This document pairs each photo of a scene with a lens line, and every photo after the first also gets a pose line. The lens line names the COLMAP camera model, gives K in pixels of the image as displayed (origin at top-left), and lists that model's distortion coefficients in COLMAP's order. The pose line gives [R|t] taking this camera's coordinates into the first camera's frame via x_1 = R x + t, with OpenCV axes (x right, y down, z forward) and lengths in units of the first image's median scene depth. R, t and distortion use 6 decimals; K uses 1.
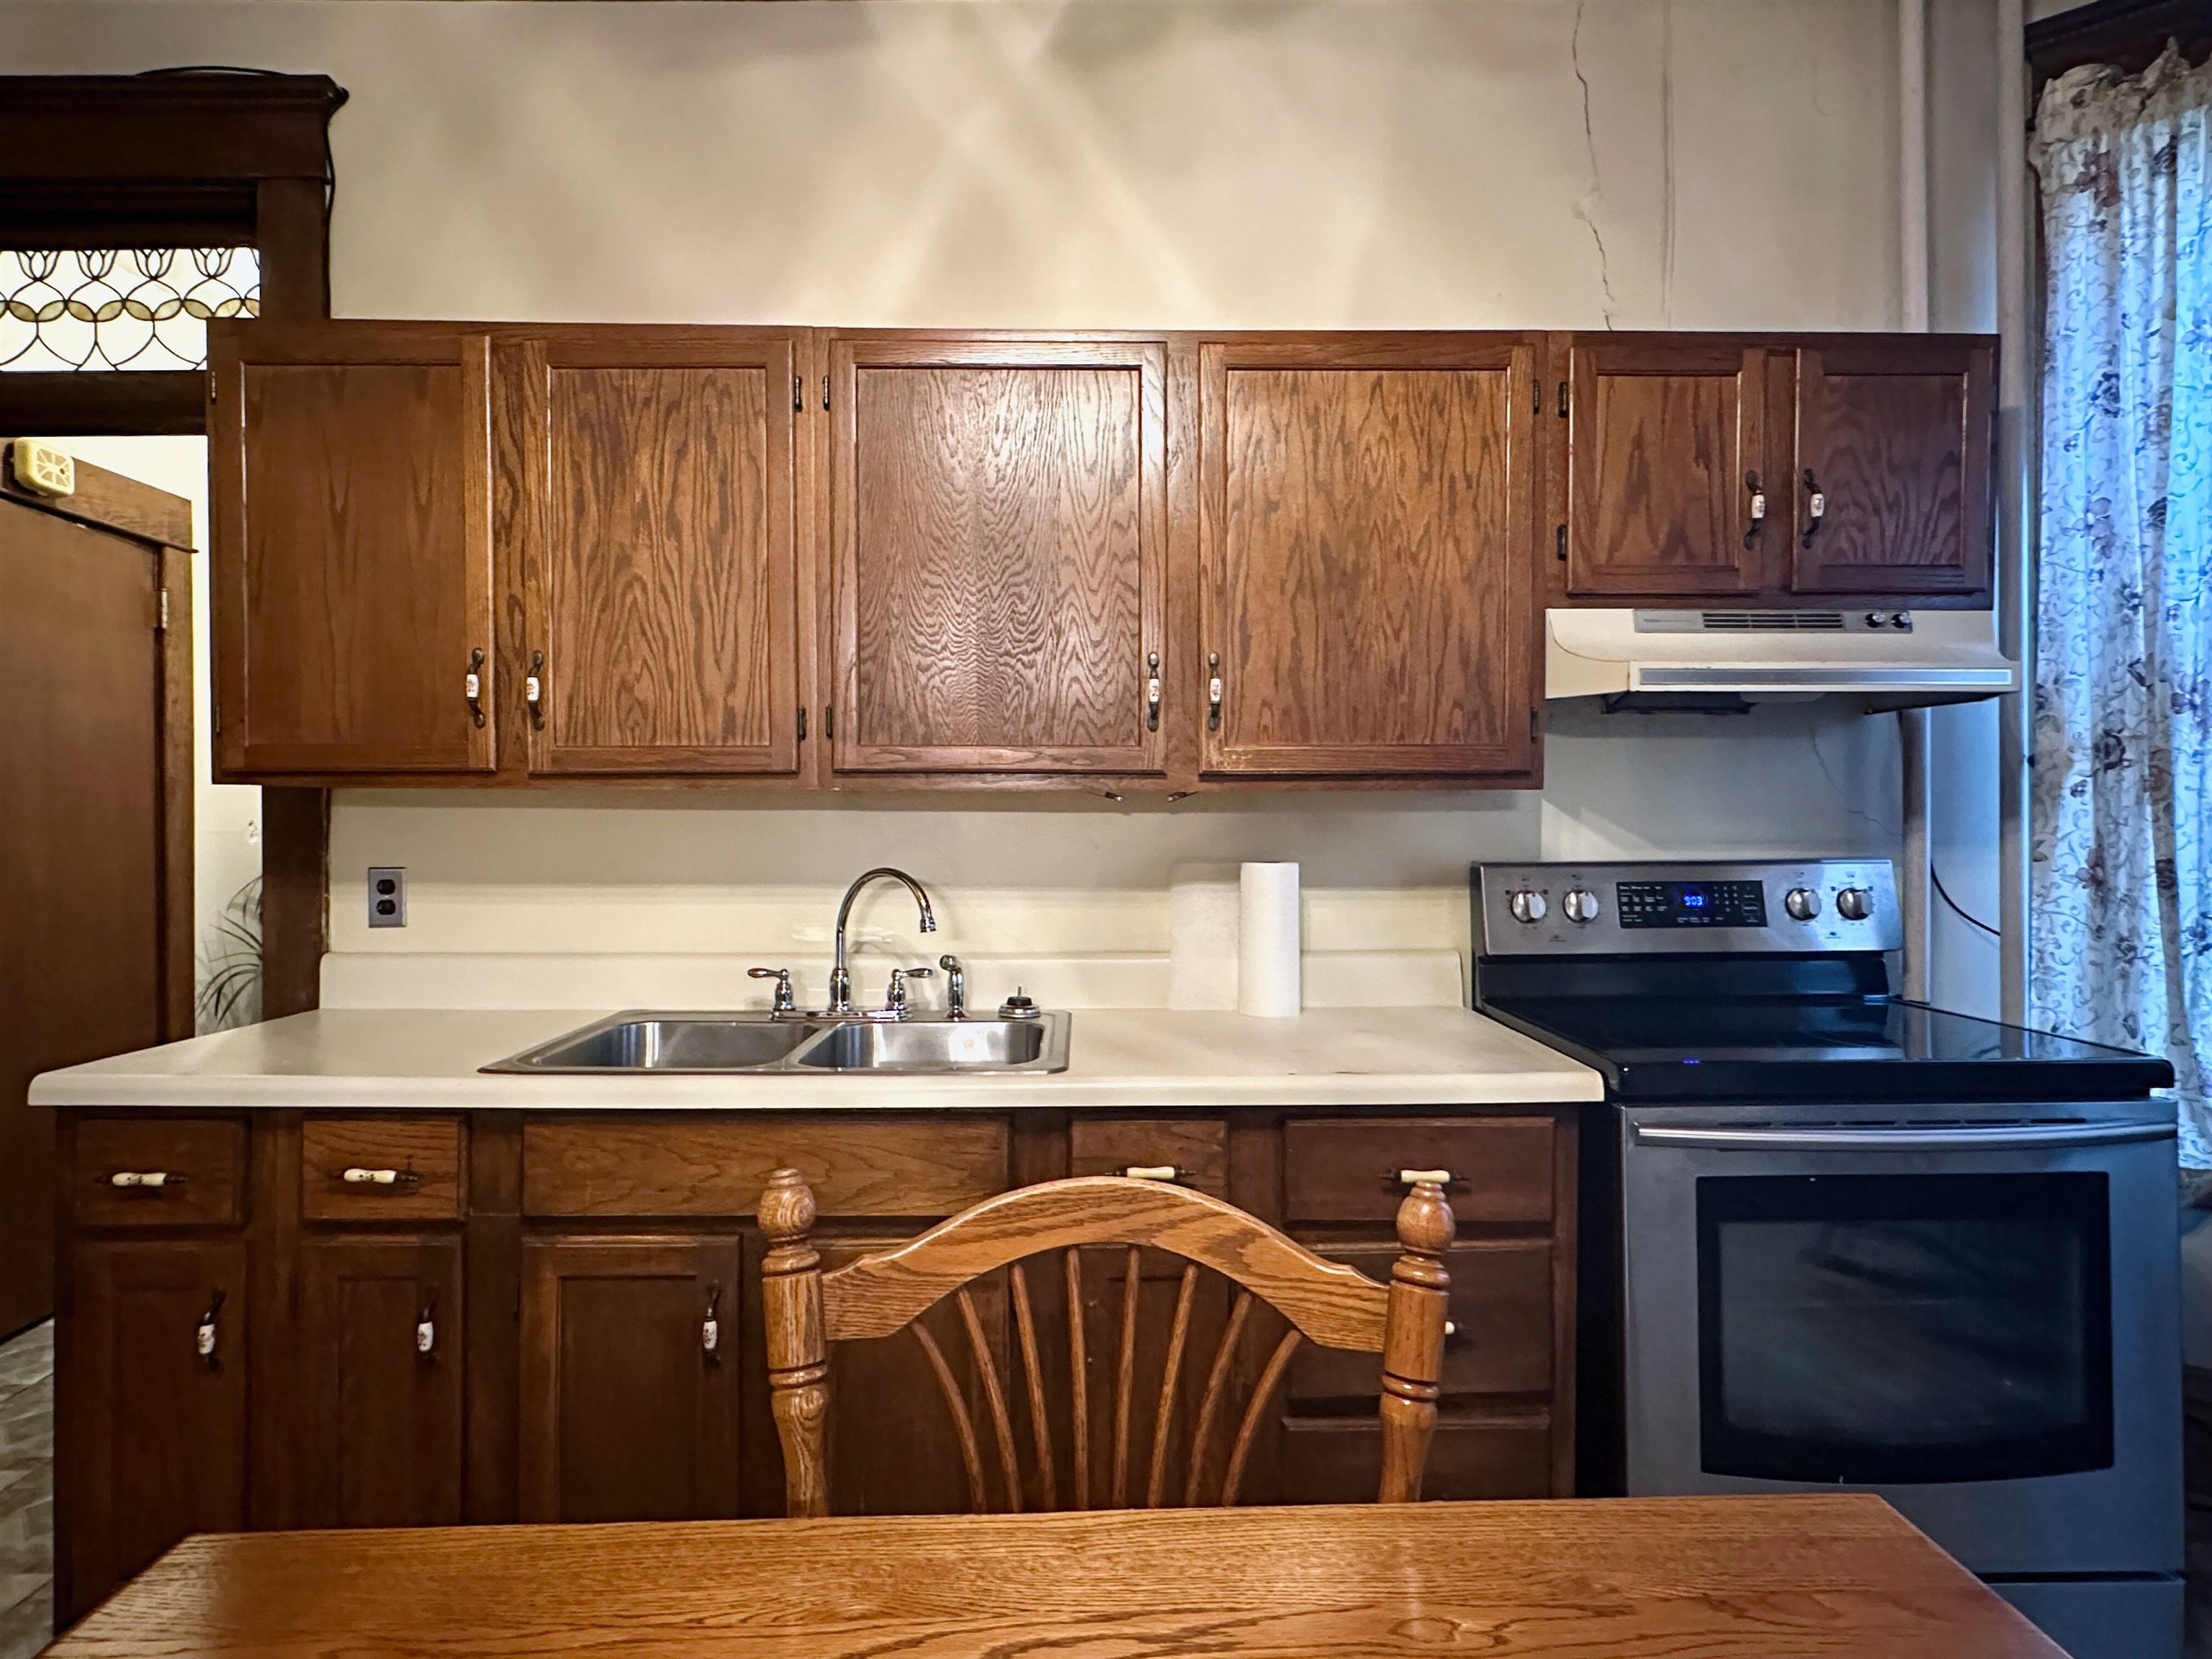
lens RADIAL K [[1162.5, 0, 1101.9], [0, 1162.5, 817.2], [0, 0, 1]] dist [-0.001900, 0.000424]
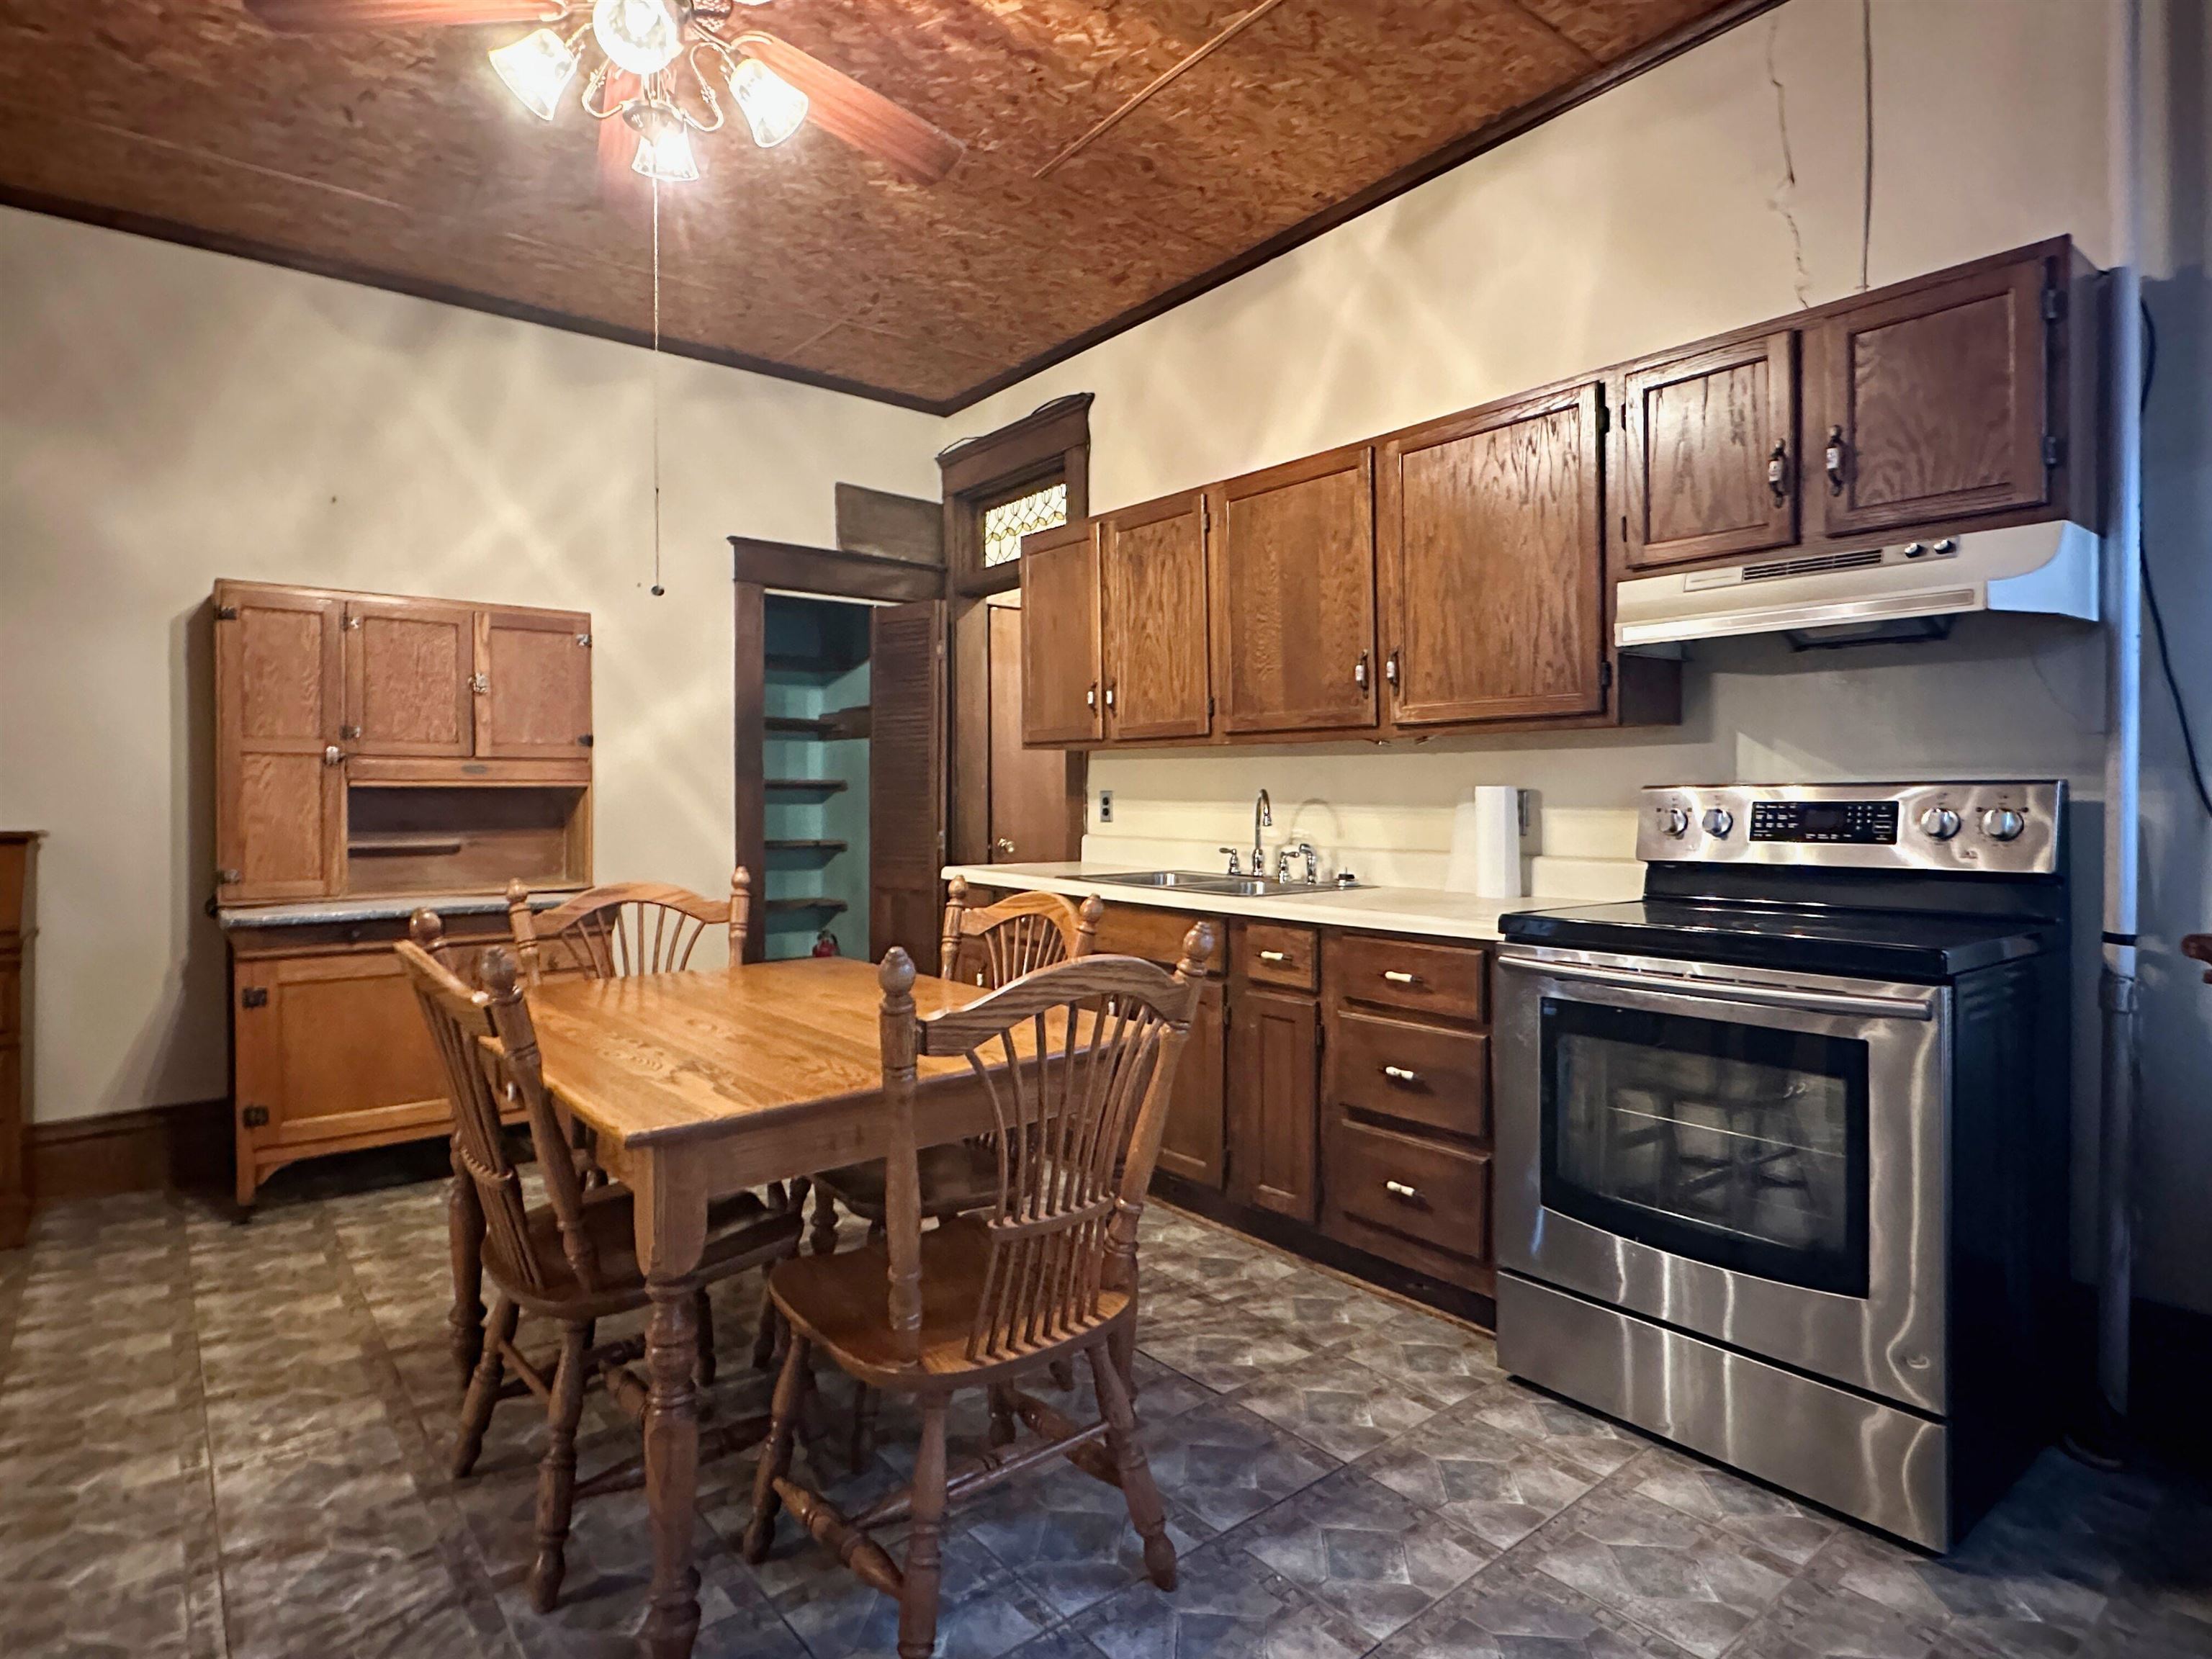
lens RADIAL K [[1162.5, 0, 1113.8], [0, 1162.5, 792.7], [0, 0, 1]] dist [-0.001900, 0.000424]
pose [[0.624490, 0.000737, -0.781032, 0.999416], [0.004525, 0.999979, 0.004562, 0.040927], [0.781020, -0.006383, 0.624474, -0.221730]]
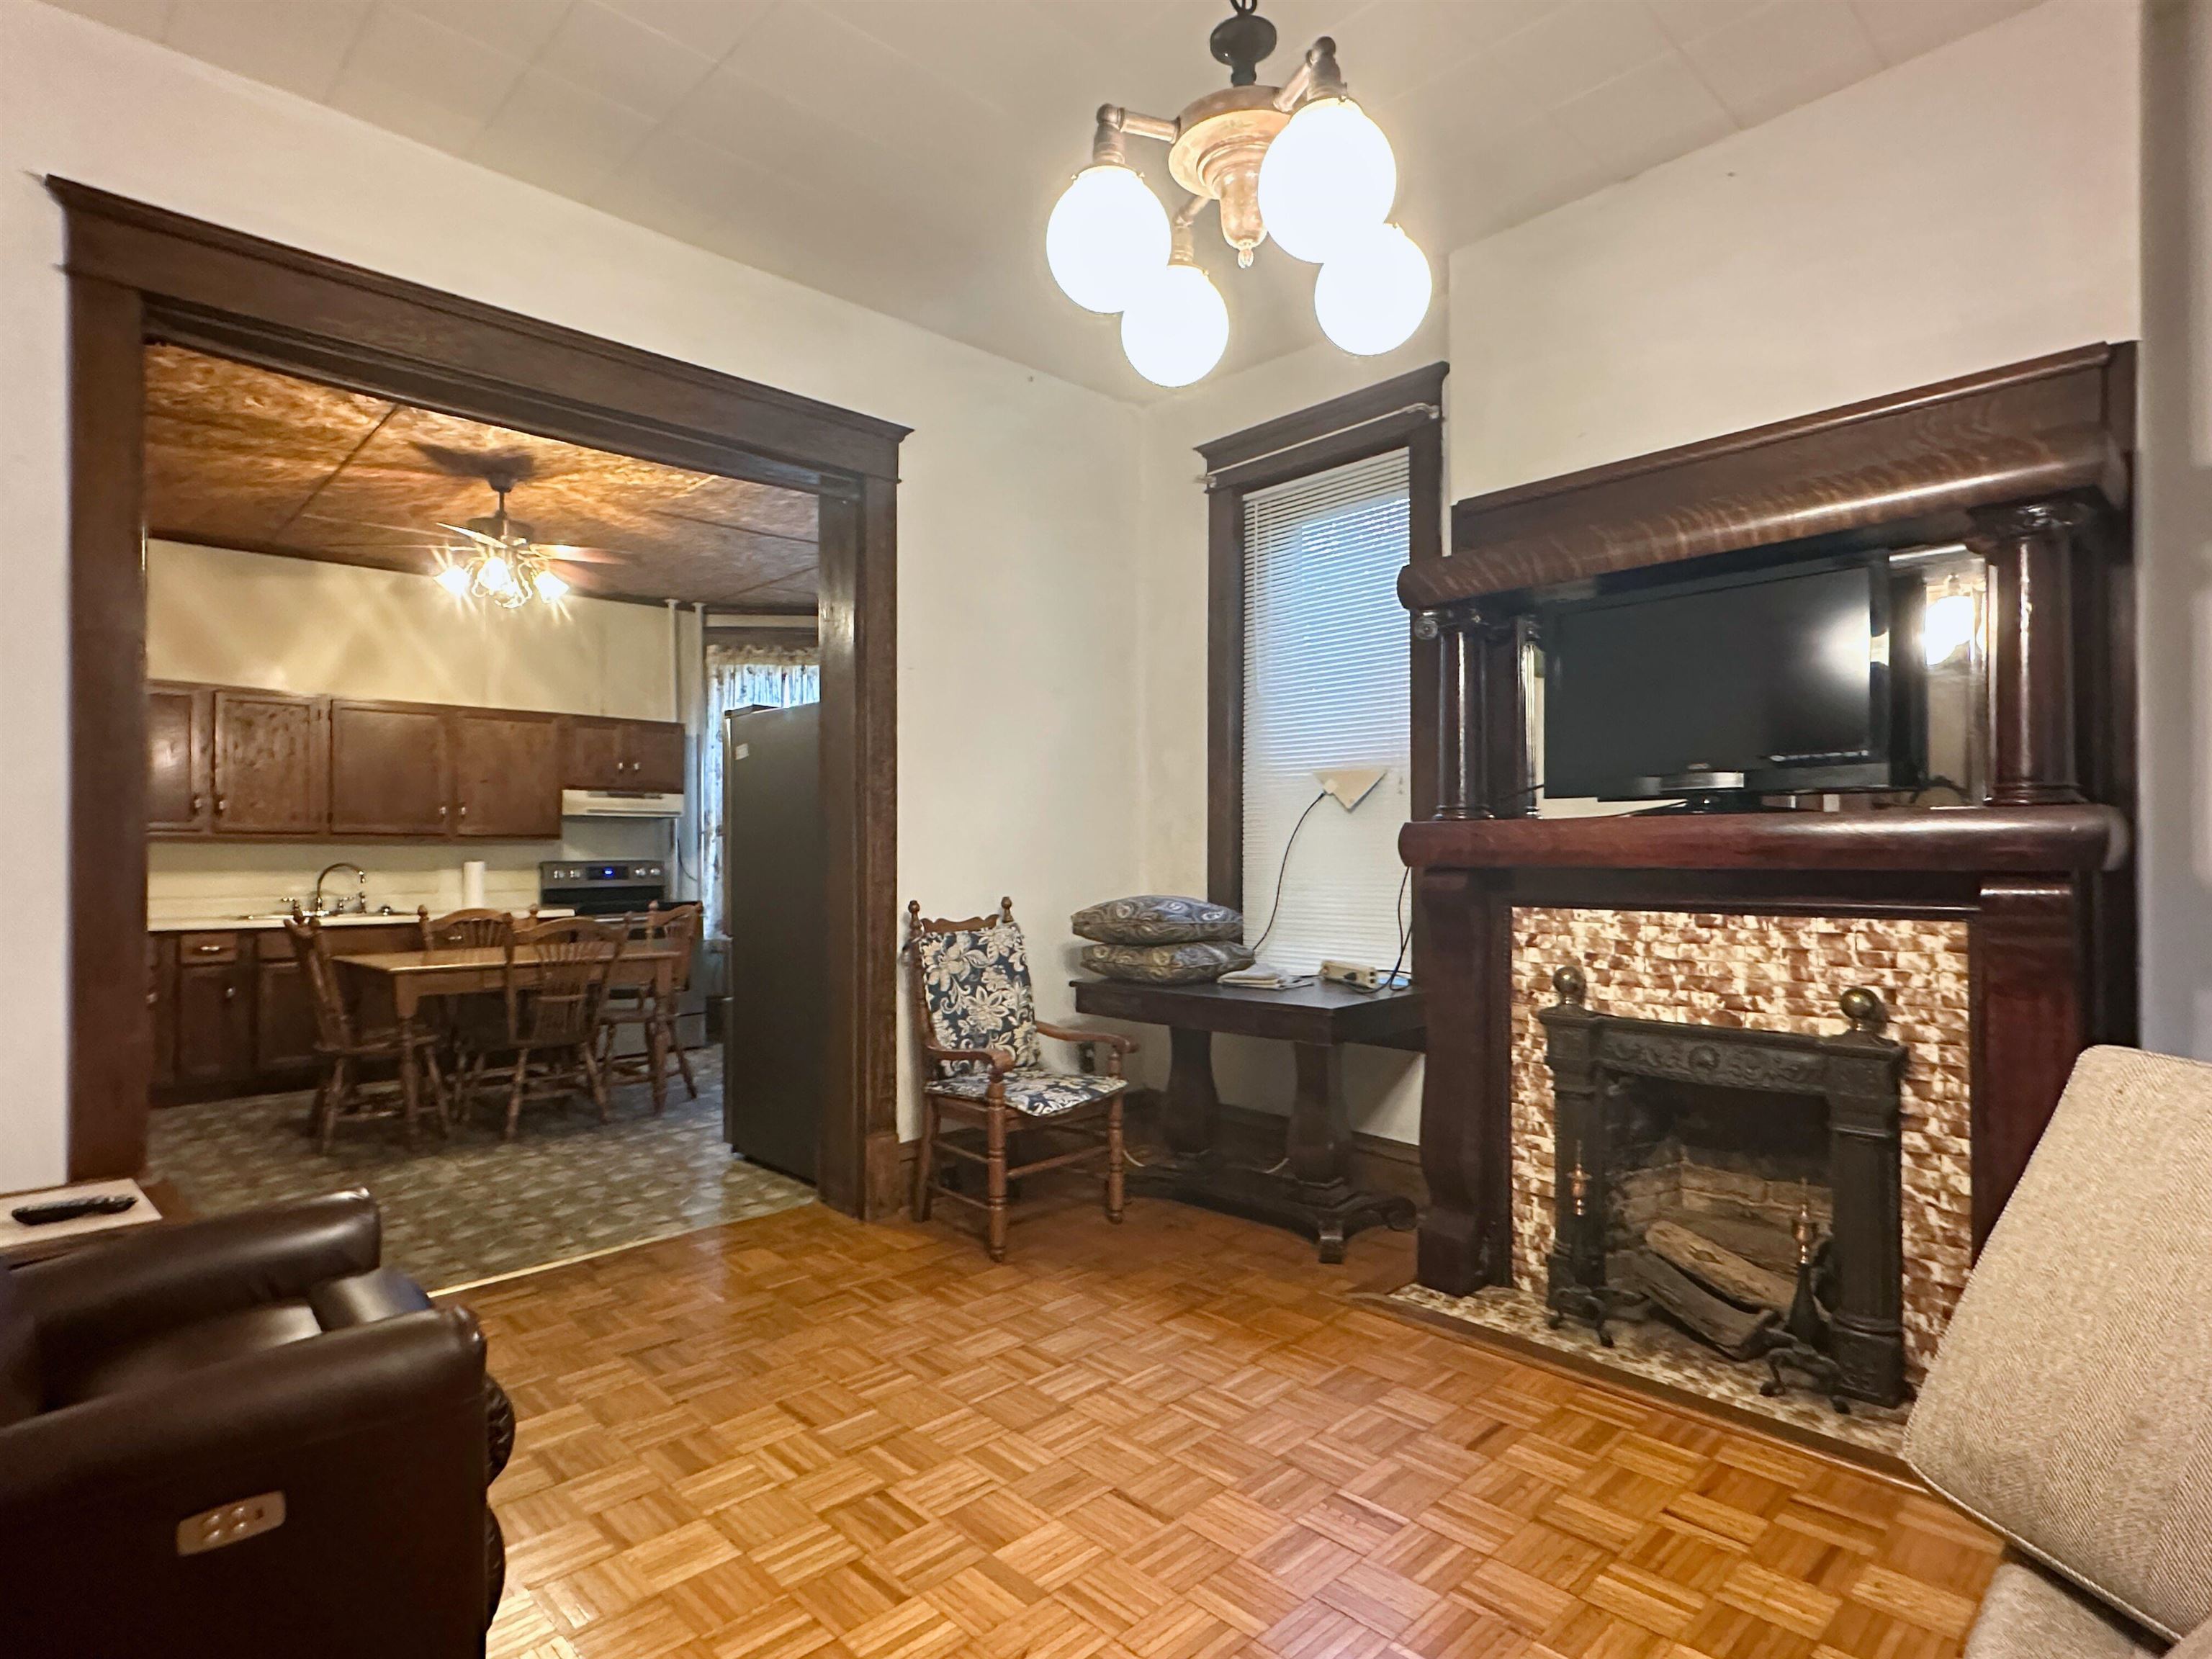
lens RADIAL K [[1162.5, 0, 1089.7], [0, 1162.5, 851.6], [0, 0, 1]] dist [-0.001900, 0.000424]
pose [[0.733531, 0.000482, 0.679656, -0.836320], [0.004046, 0.999979, -0.005076, 0.035681], [-0.679644, 0.006473, 0.733513, -2.652291]]
